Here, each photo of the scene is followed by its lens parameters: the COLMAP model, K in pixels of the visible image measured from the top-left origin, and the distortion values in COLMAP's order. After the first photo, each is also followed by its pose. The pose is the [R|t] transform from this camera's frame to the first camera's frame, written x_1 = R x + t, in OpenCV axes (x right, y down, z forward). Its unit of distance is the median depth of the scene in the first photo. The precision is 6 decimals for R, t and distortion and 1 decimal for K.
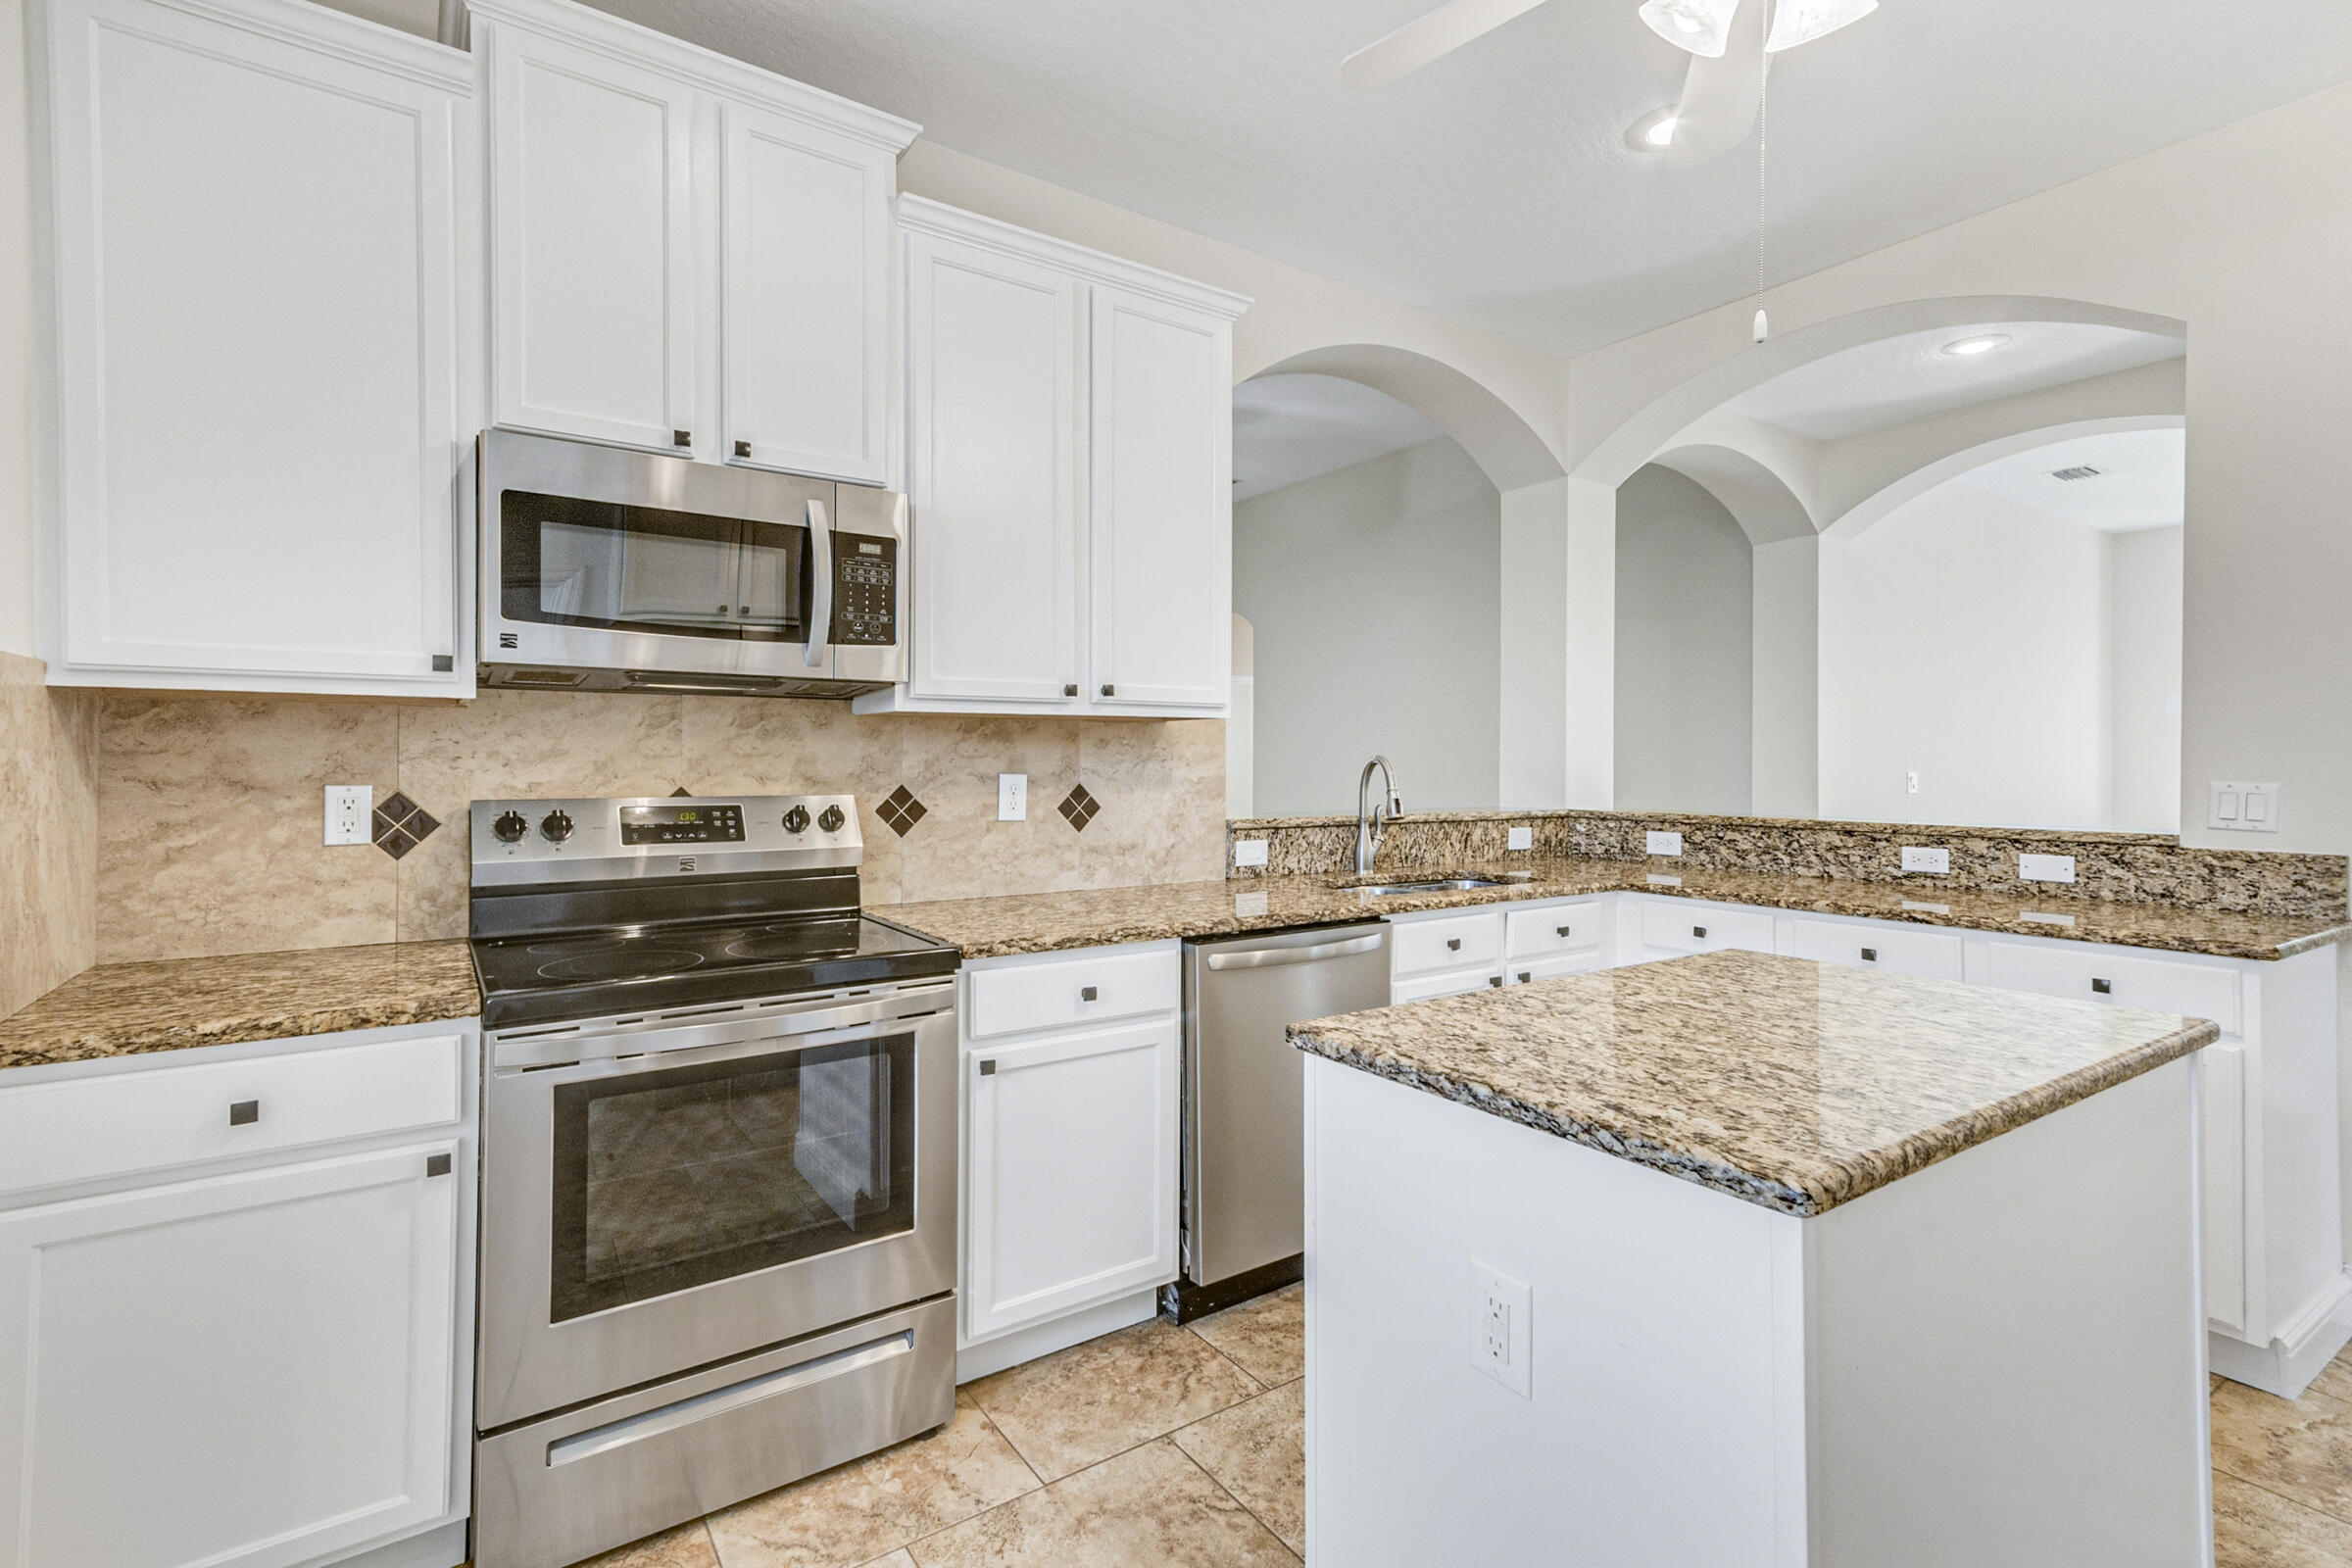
lens RADIAL K [[1003.0, 0, 1136.0], [0, 1003.0, 774.9], [0, 0, 1]] dist [0.038145, 0.000713]
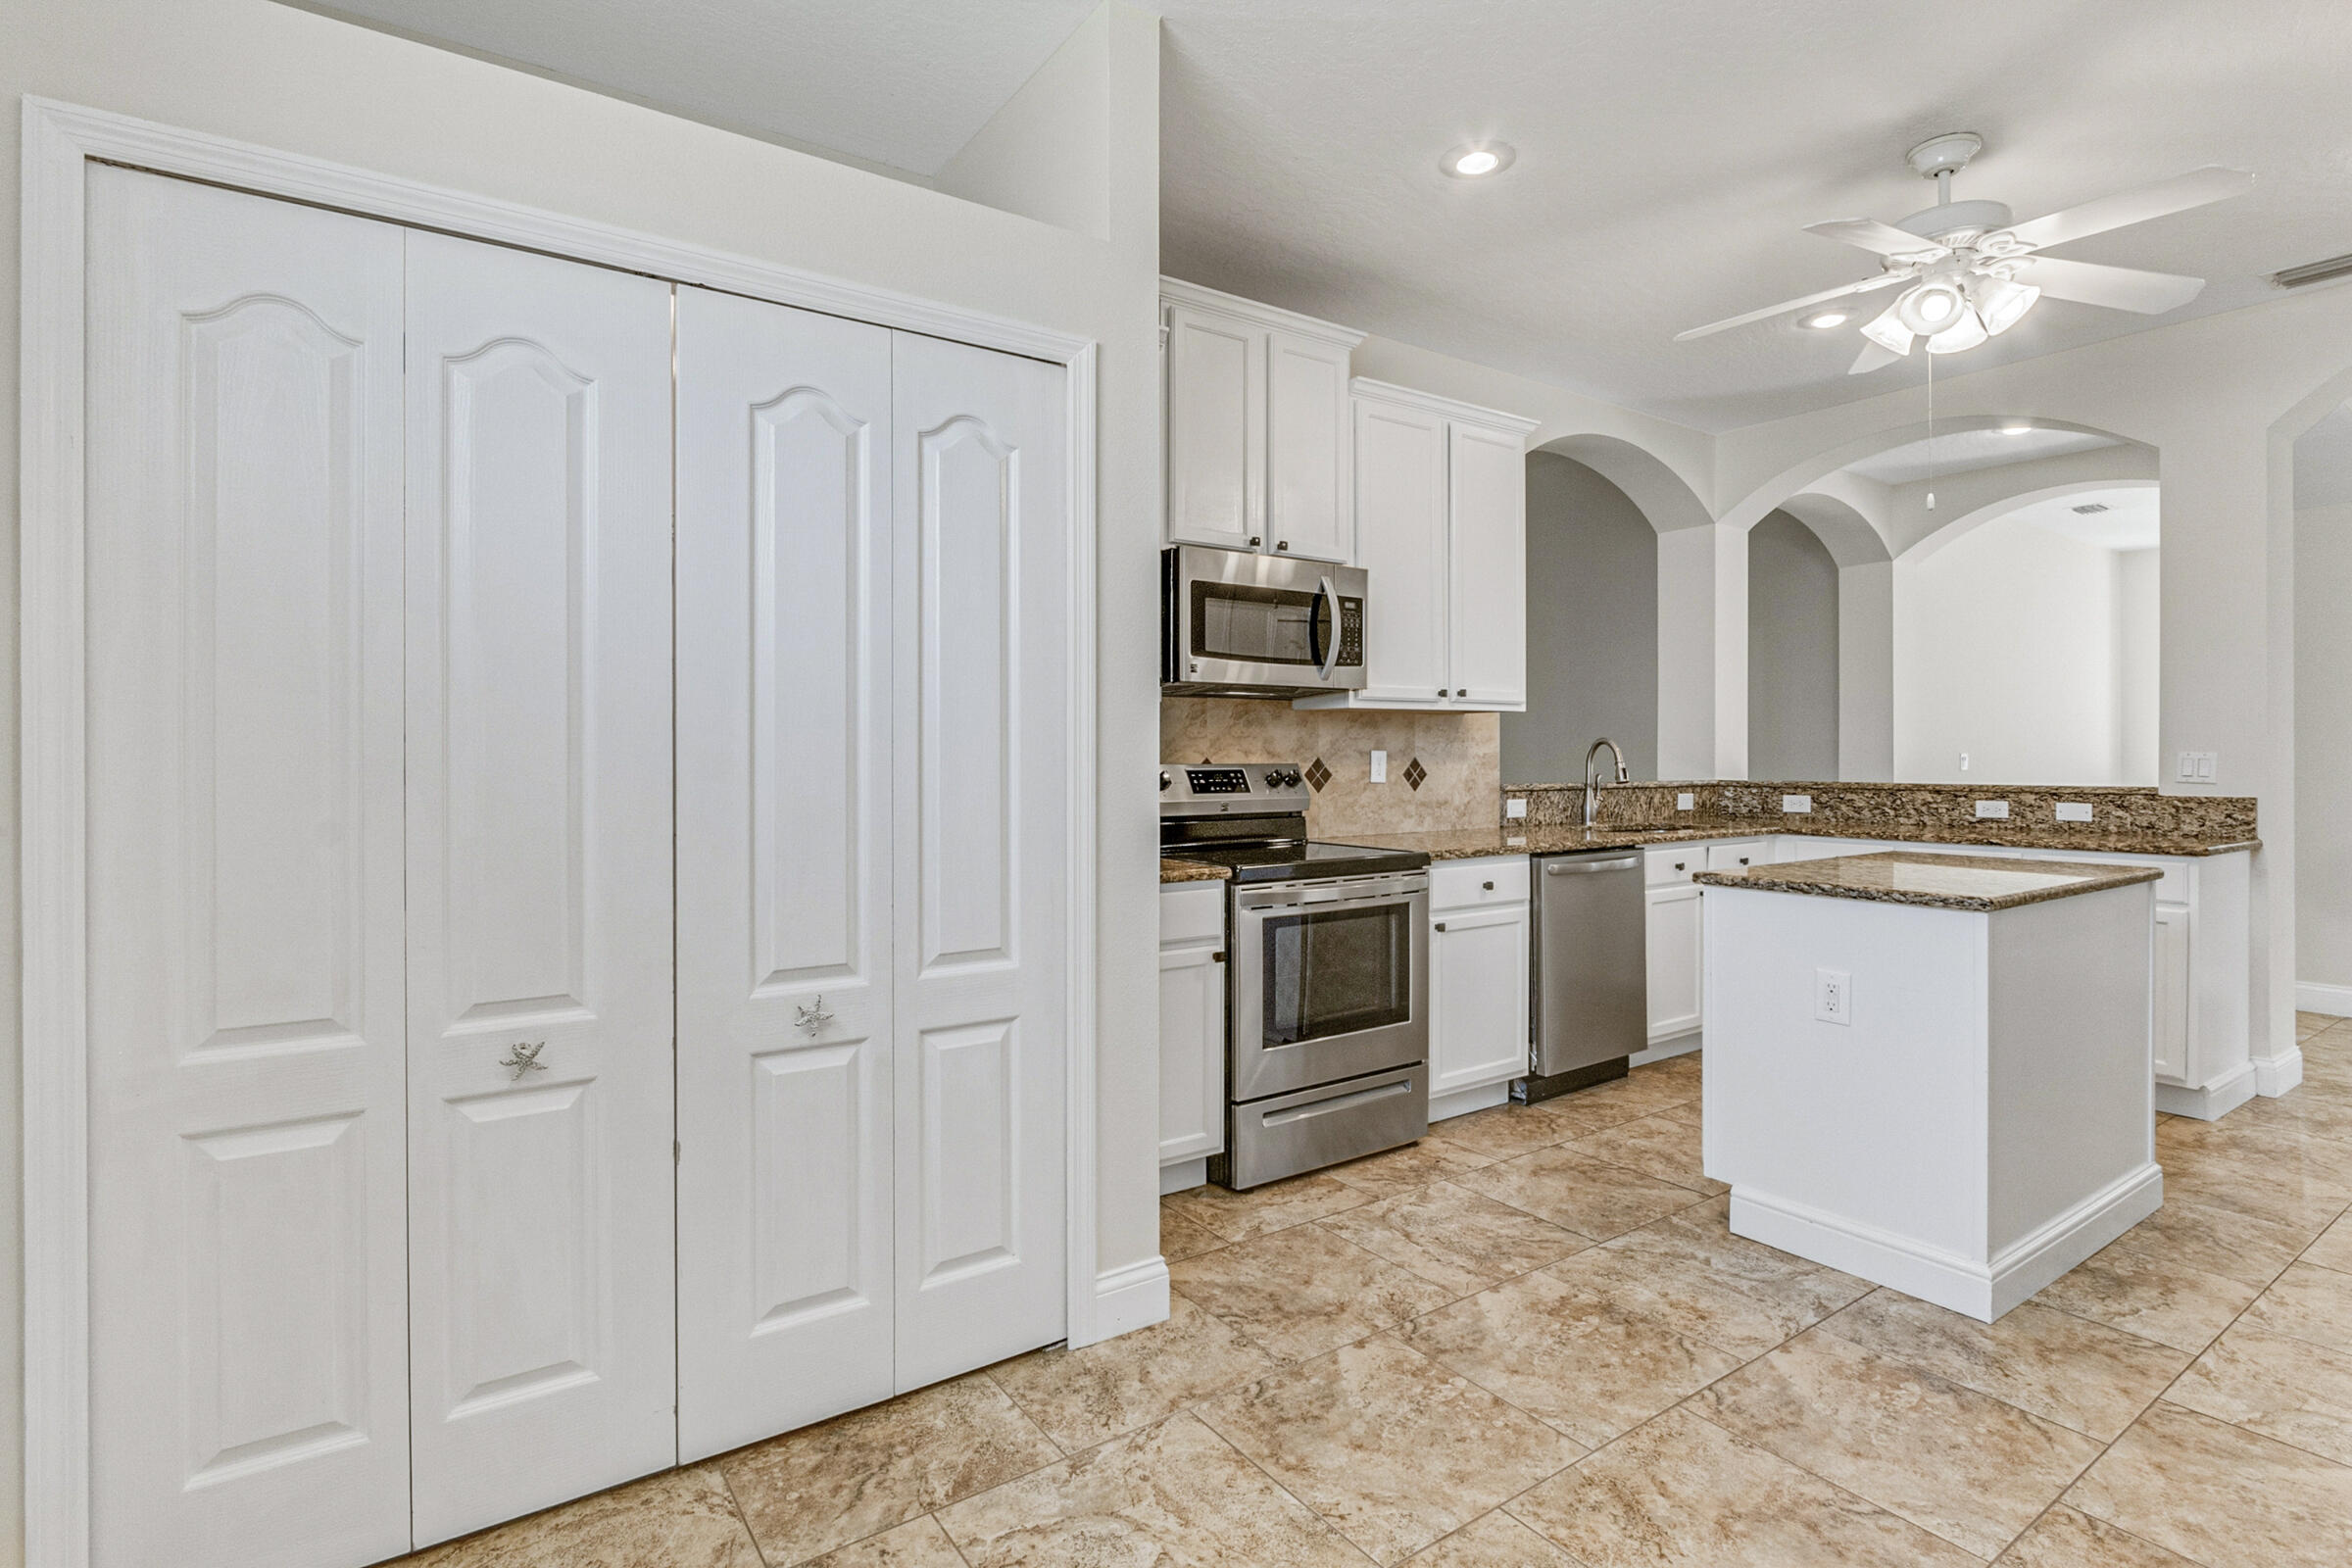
lens RADIAL K [[1065.2, 0, 1154.8], [0, 1065.2, 772.5], [0, 0, 1]] dist [0.022264, -0.000722]
pose [[0.999689, -0.004237, 0.024556, -0.491224], [0.004142, 0.999984, 0.003949, 0.023909], [-0.024572, -0.003846, 0.999691, -0.536100]]
